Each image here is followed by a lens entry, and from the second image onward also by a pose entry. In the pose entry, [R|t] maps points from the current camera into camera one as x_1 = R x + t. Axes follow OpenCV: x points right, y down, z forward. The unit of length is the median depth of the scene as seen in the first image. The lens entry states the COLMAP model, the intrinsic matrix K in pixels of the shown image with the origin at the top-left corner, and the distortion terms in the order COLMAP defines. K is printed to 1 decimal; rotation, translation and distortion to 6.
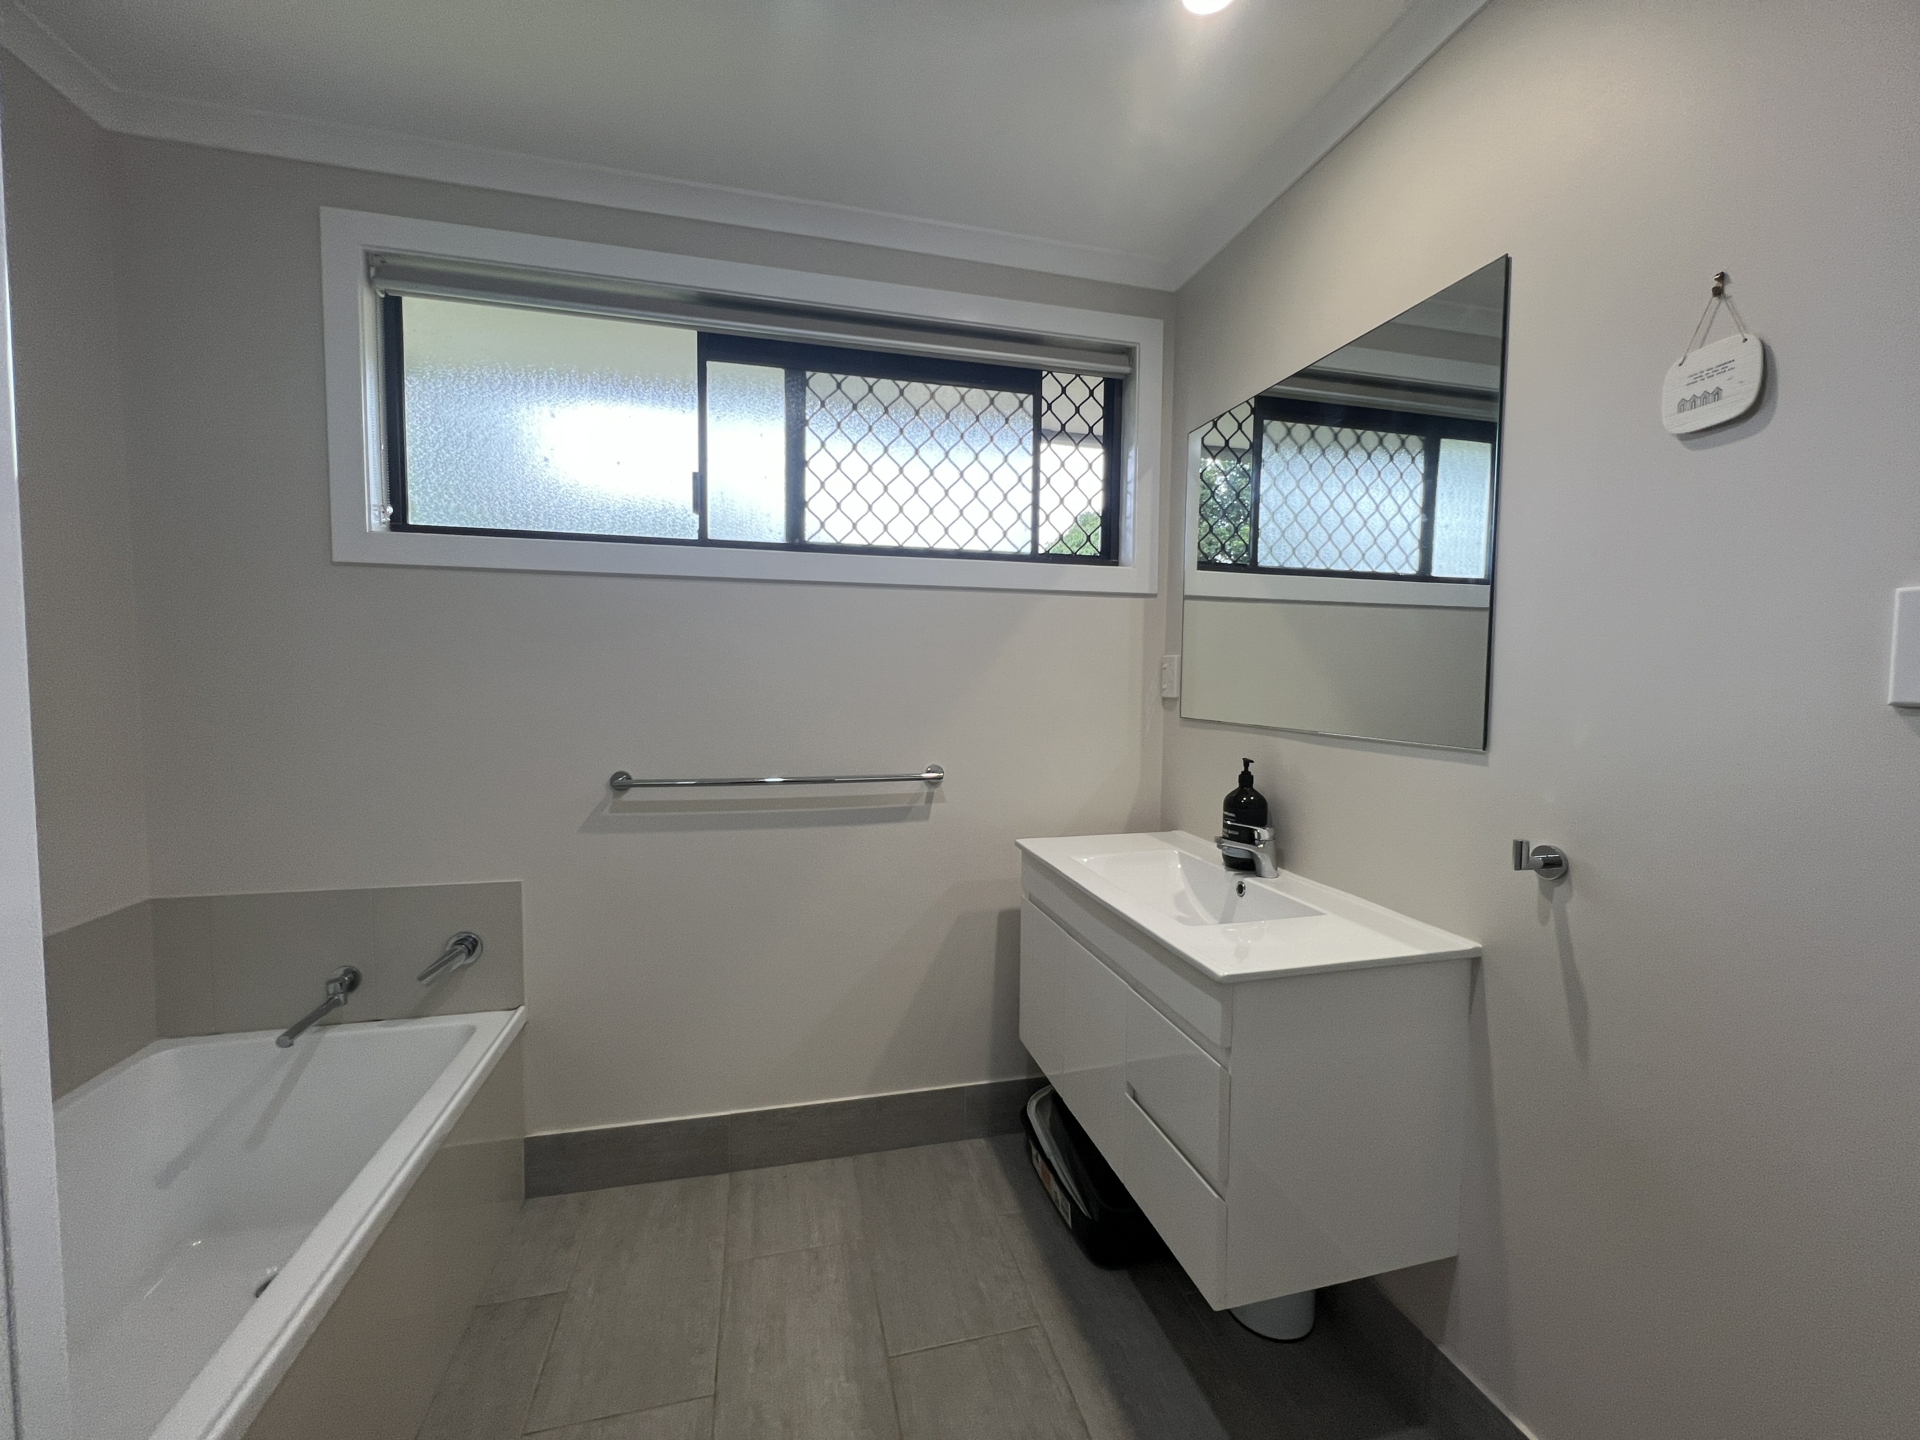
lens RADIAL K [[775.8, 0, 964.0], [0, 775.8, 720.0], [0, 0, 1]] dist [0.002611, -0.001069]
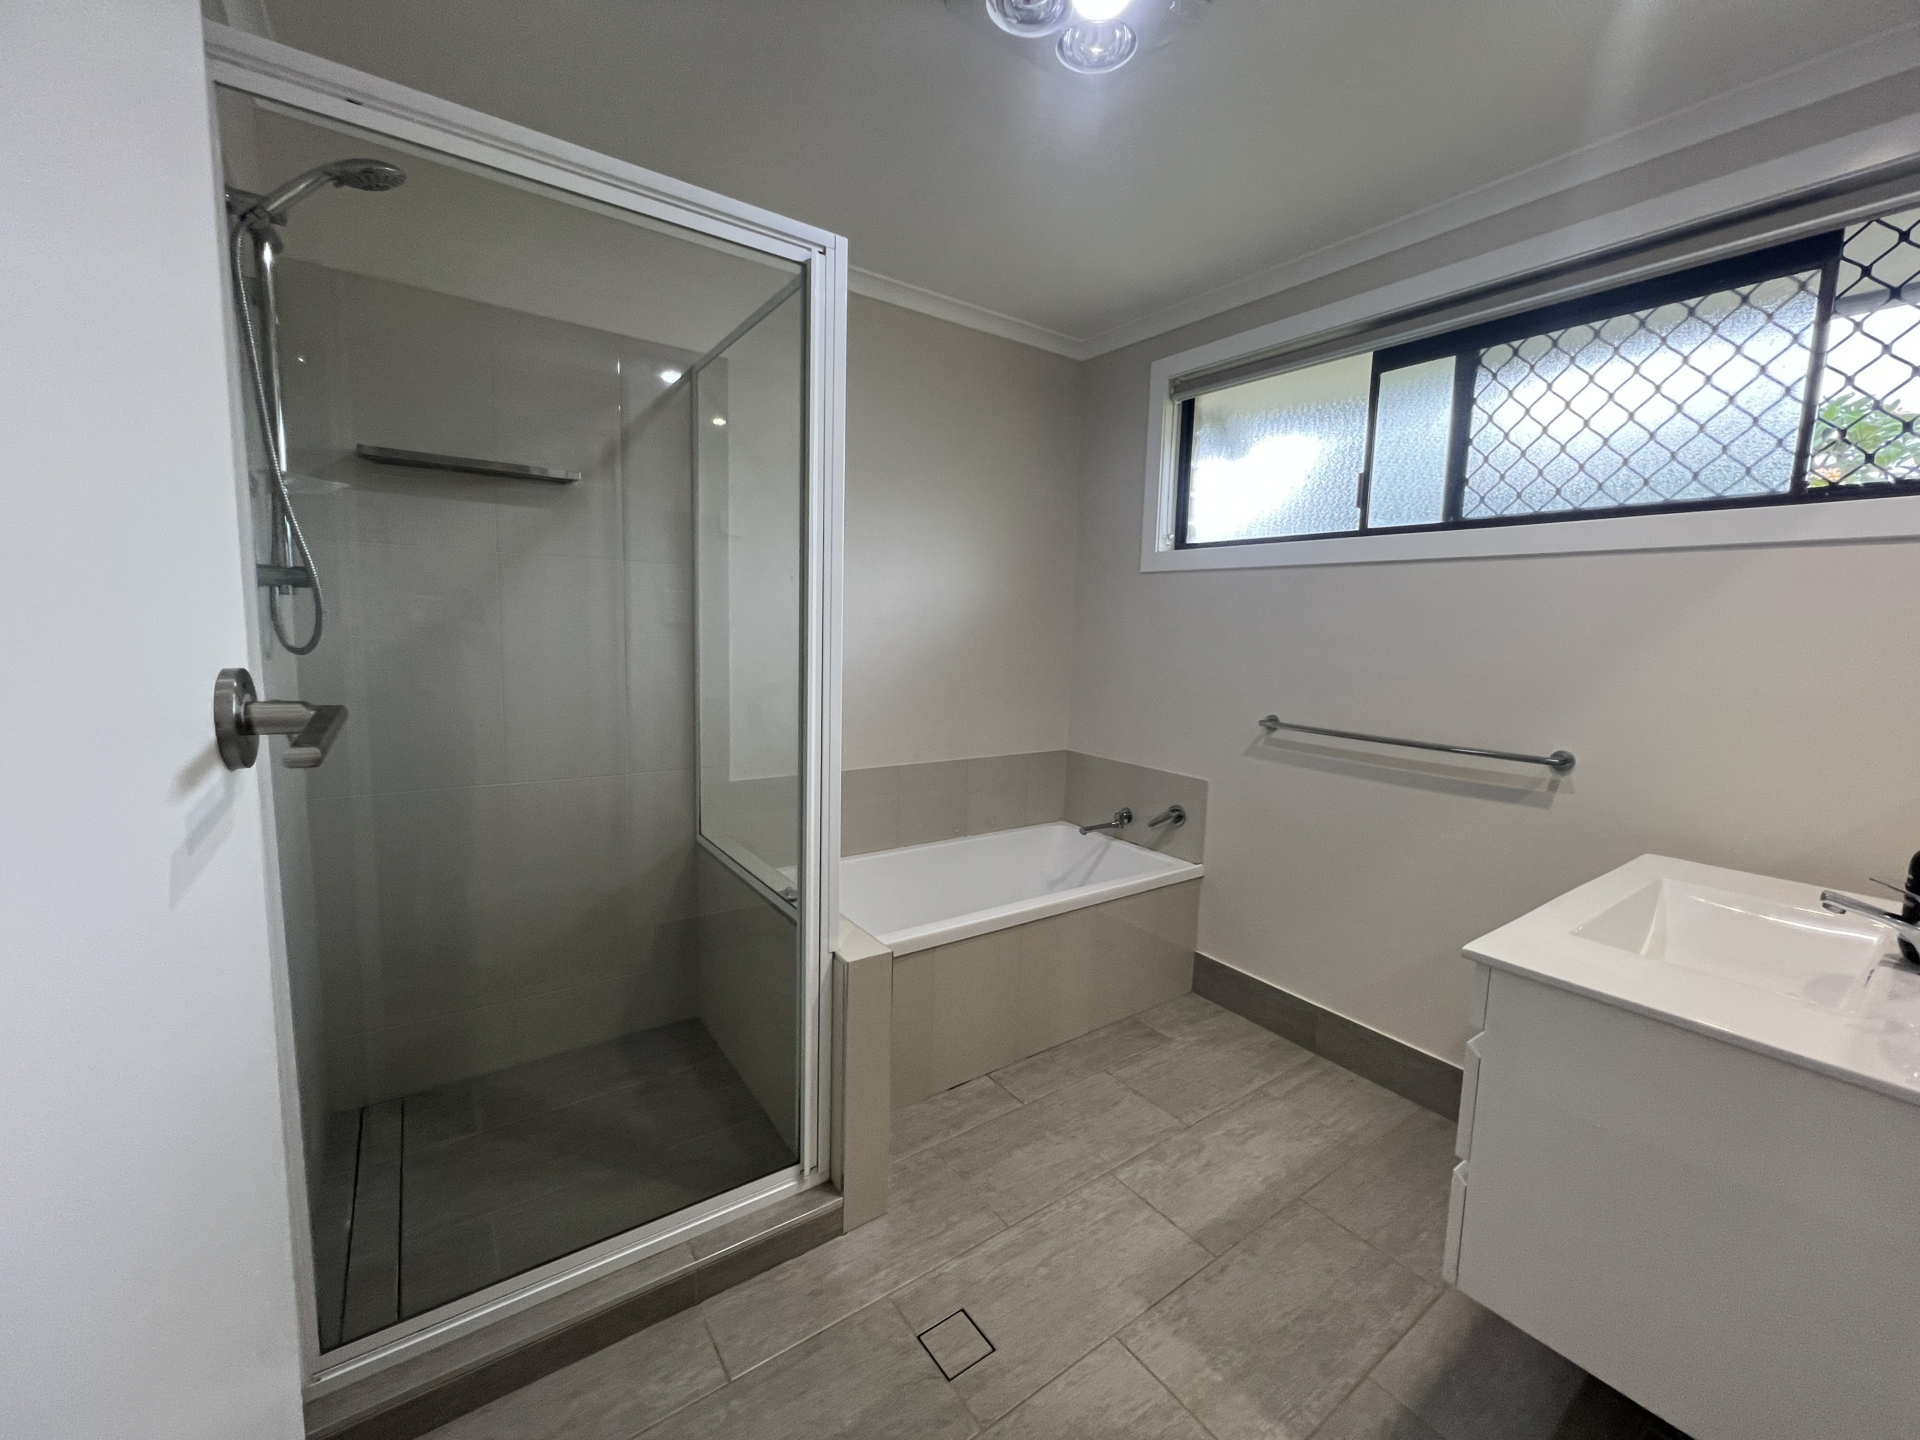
lens RADIAL K [[775.8, 0, 954.0], [0, 775.8, 722.3], [0, 0, 1]] dist [0.002611, -0.001069]
pose [[0.360277, 0.117287, -0.925443, 0.578670], [-0.081685, 0.992220, 0.093950, -0.002188], [0.929262, 0.041747, 0.367054, 0.001813]]
